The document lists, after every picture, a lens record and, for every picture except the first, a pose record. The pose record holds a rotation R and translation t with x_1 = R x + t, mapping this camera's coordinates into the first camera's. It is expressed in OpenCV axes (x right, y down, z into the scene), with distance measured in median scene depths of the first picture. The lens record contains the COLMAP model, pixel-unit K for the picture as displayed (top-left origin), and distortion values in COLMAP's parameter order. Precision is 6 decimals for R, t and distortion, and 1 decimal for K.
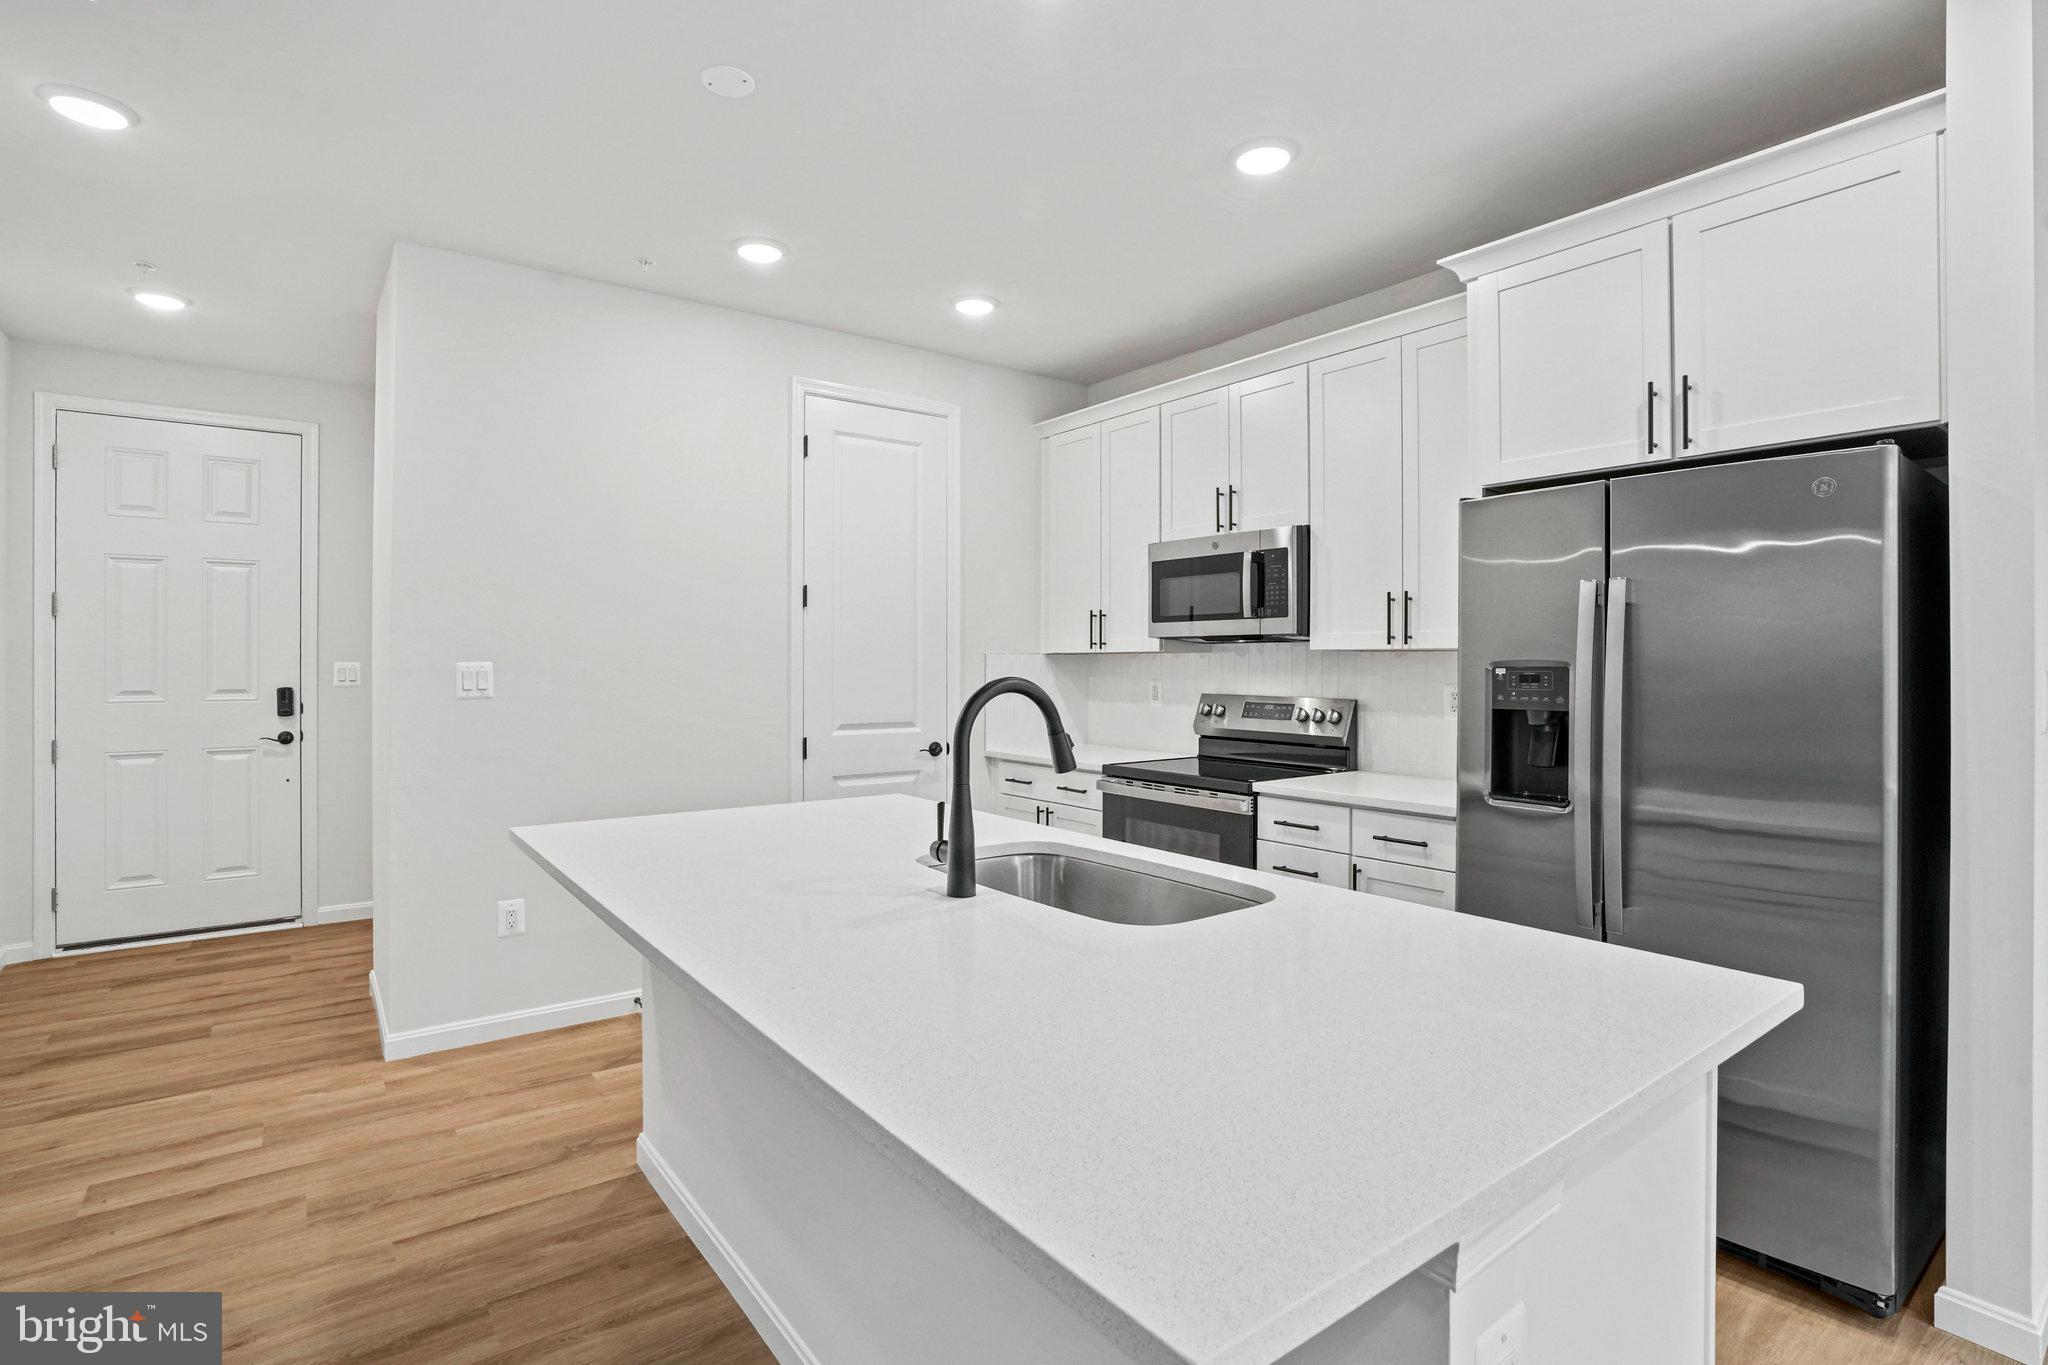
lens RADIAL K [[981.7, 0, 1015.9], [0, 981.7, 667.7], [0, 0, 1]] dist [-0.057522, 0.025474]
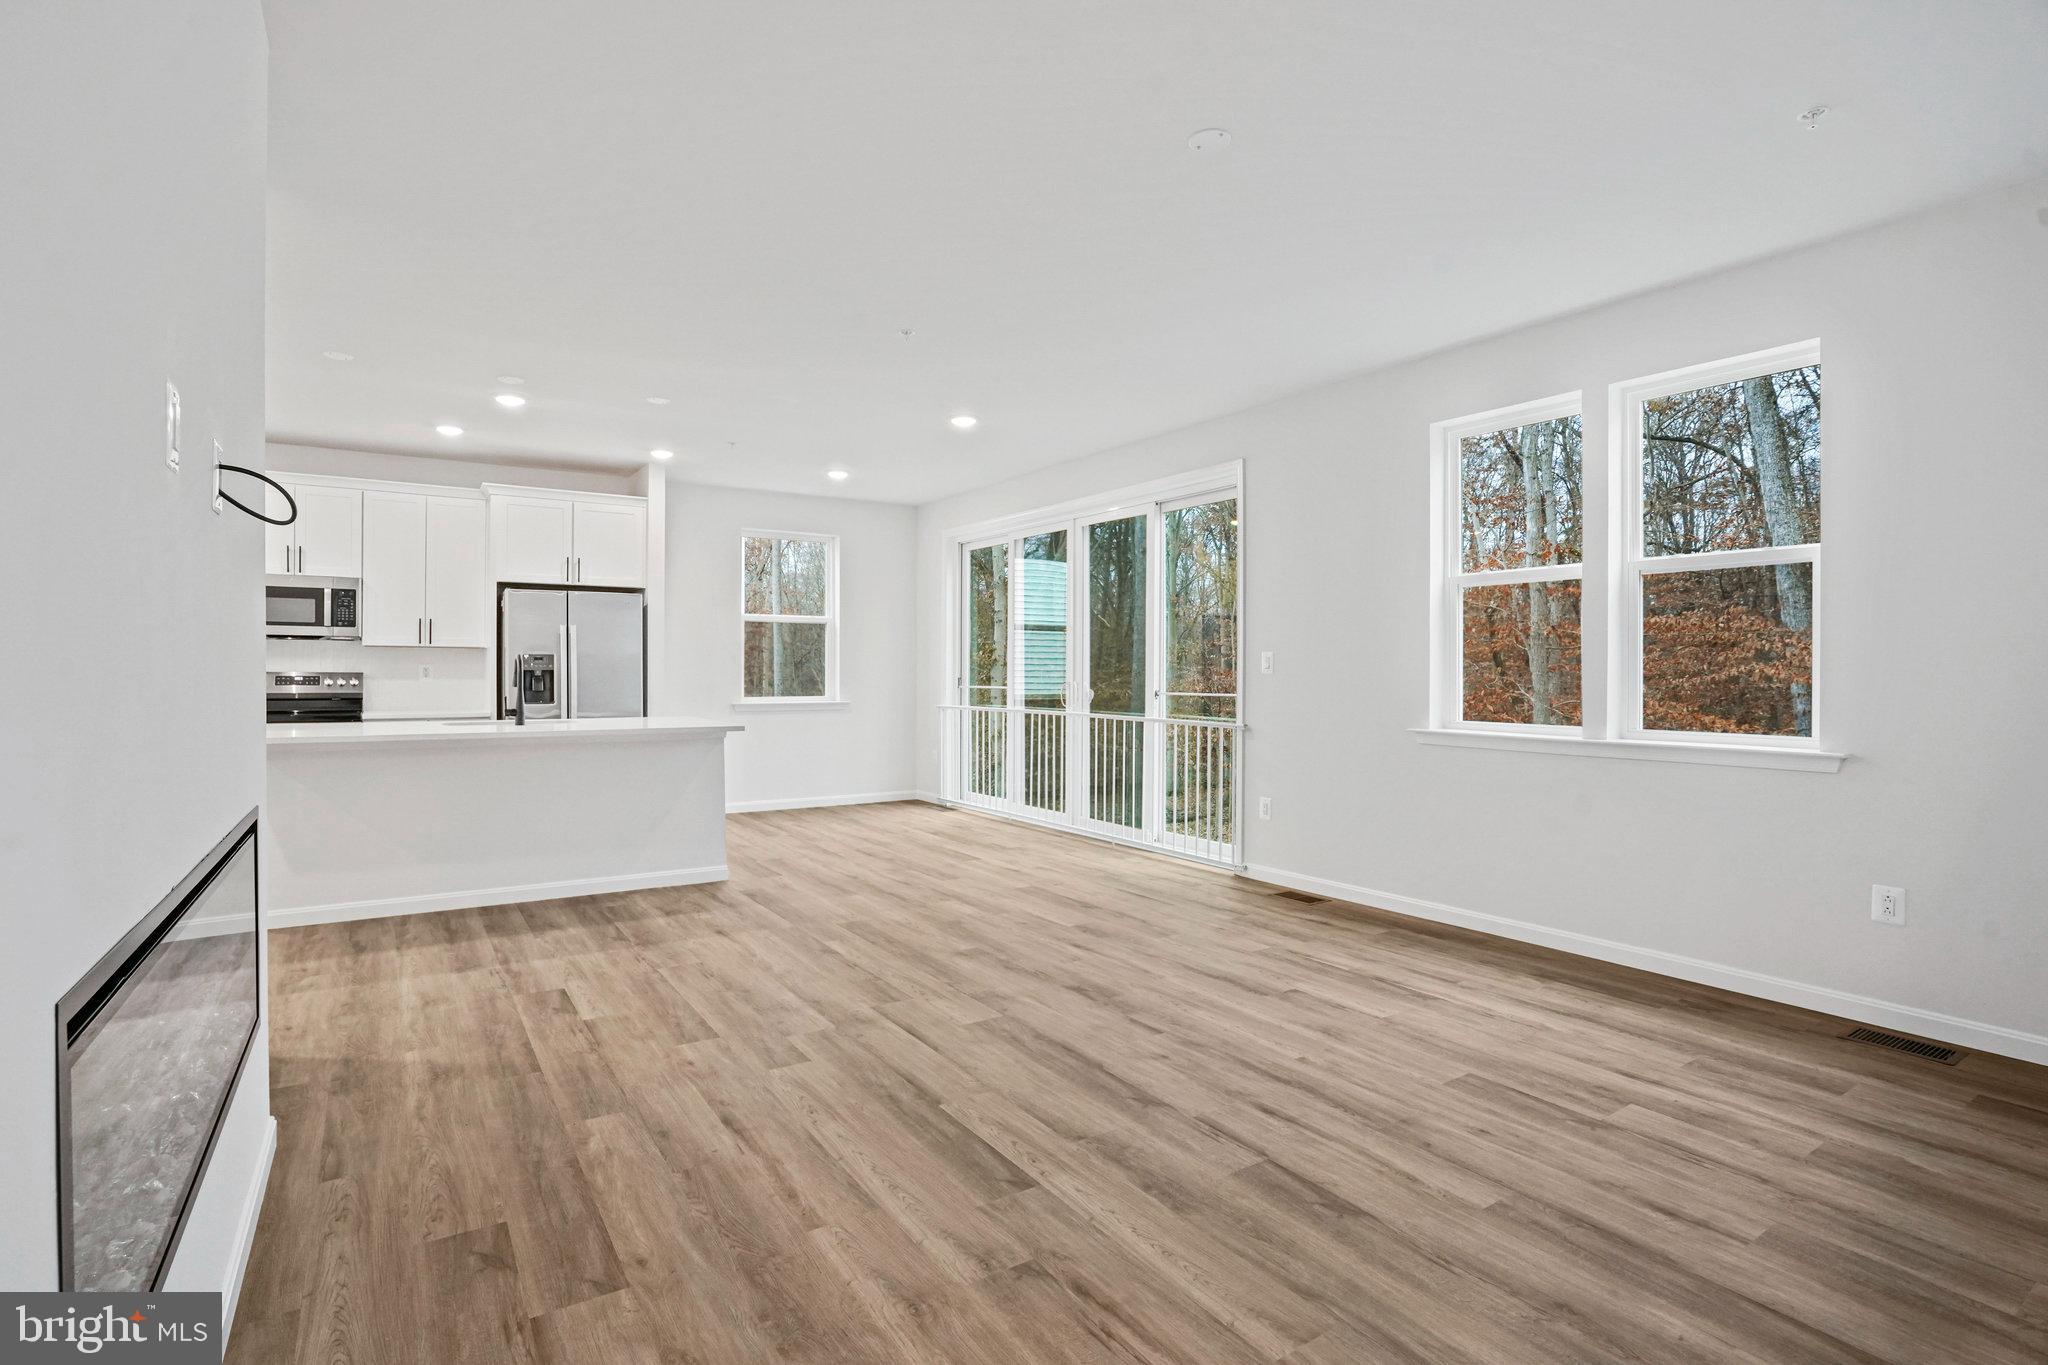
lens RADIAL K [[981.7, 0, 1015.9], [0, 981.7, 667.7], [0, 0, 1]] dist [-0.057522, 0.025474]
pose [[0.060108, 0.002917, 0.998188, -1.397592], [0.001050, 0.999995, -0.002986, 0.031020], [-0.998191, 0.001227, 0.060104, -0.341346]]
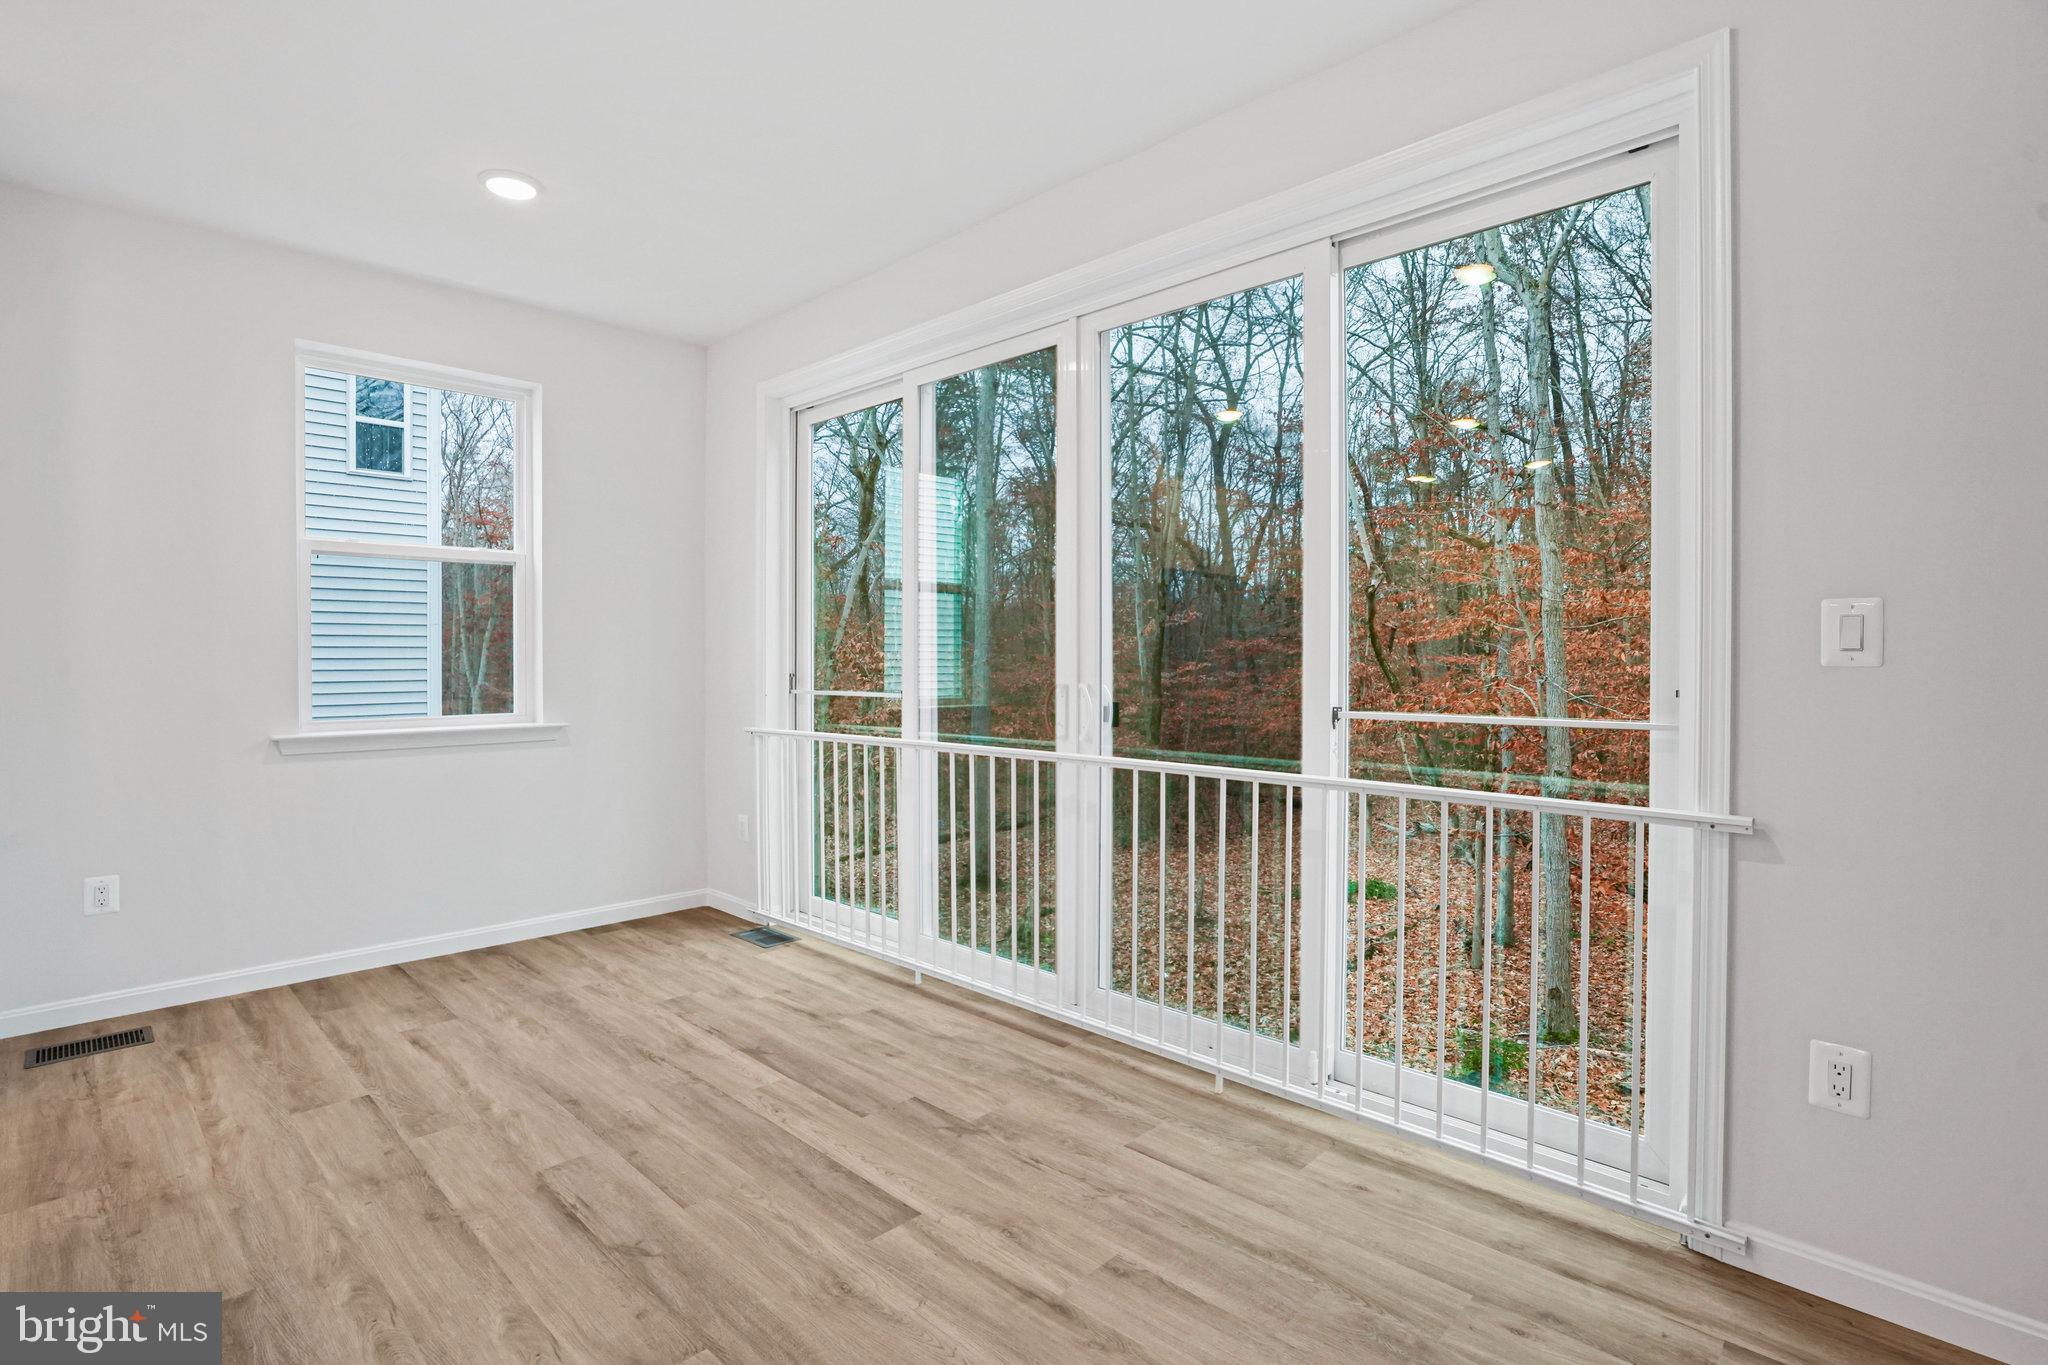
lens RADIAL K [[981.7, 0, 1015.9], [0, 981.7, 667.7], [0, 0, 1]] dist [-0.057522, 0.025474]
pose [[-0.151239, -0.003823, 0.988490, -0.267403], [0.004415, 0.999980, 0.004543, 0.035581], [-0.988487, 0.005051, -0.151219, -0.151796]]
